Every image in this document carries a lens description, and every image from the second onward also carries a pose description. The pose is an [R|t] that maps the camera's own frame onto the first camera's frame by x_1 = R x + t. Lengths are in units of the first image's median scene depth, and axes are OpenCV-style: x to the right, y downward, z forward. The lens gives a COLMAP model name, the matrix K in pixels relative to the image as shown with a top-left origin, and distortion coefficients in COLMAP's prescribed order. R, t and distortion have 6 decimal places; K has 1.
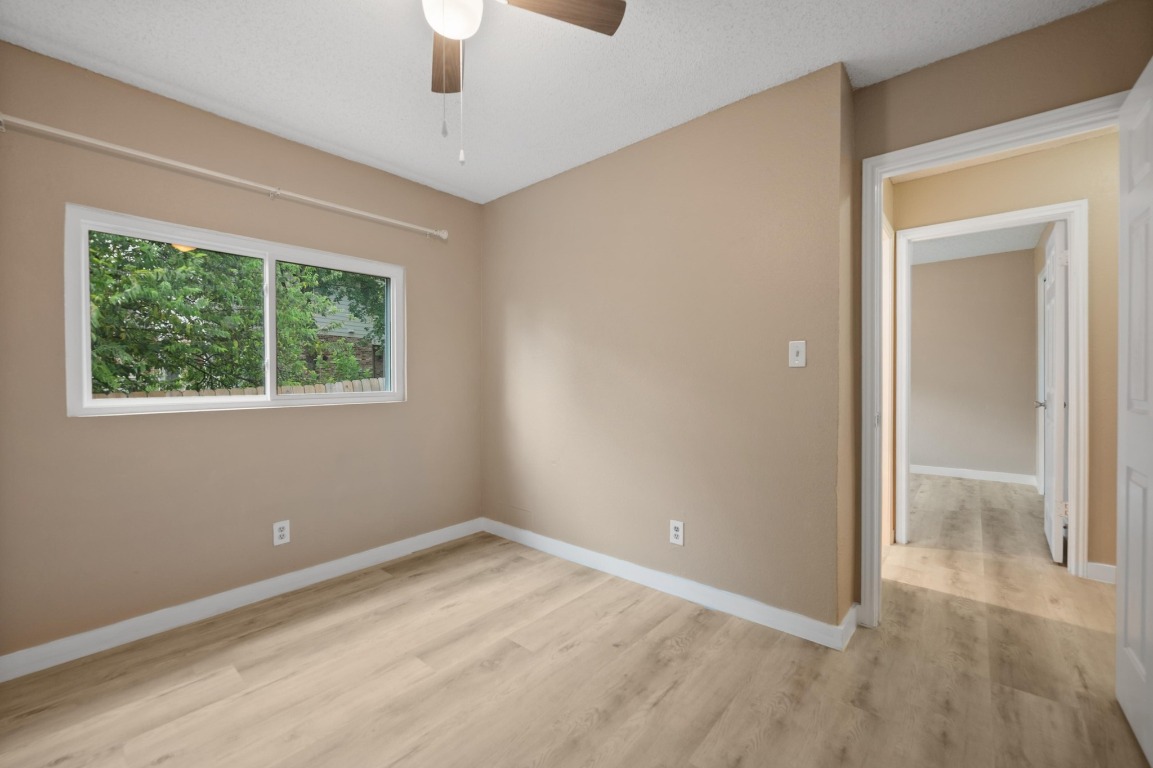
lens RADIAL K [[463.1, 0, 576.8], [0, 463.1, 382.7], [0, 0, 1]] dist [-0.008410, 0.001150]
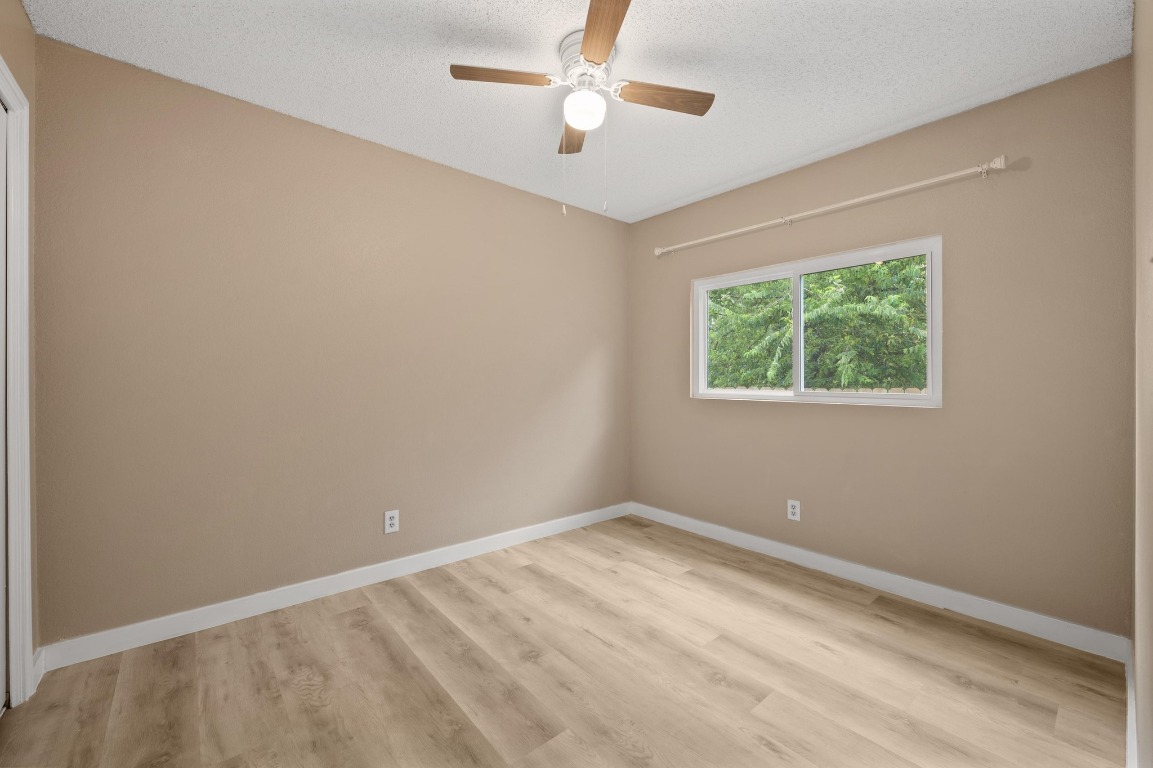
lens RADIAL K [[463.1, 0, 573.5], [0, 463.1, 376.8], [0, 0, 1]] dist [-0.008410, 0.001150]
pose [[-0.161779, 0.002986, -0.986823, 0.697922], [-0.013313, 0.999898, 0.005208, -0.009446], [0.986737, 0.013980, -0.161723, 0.748278]]
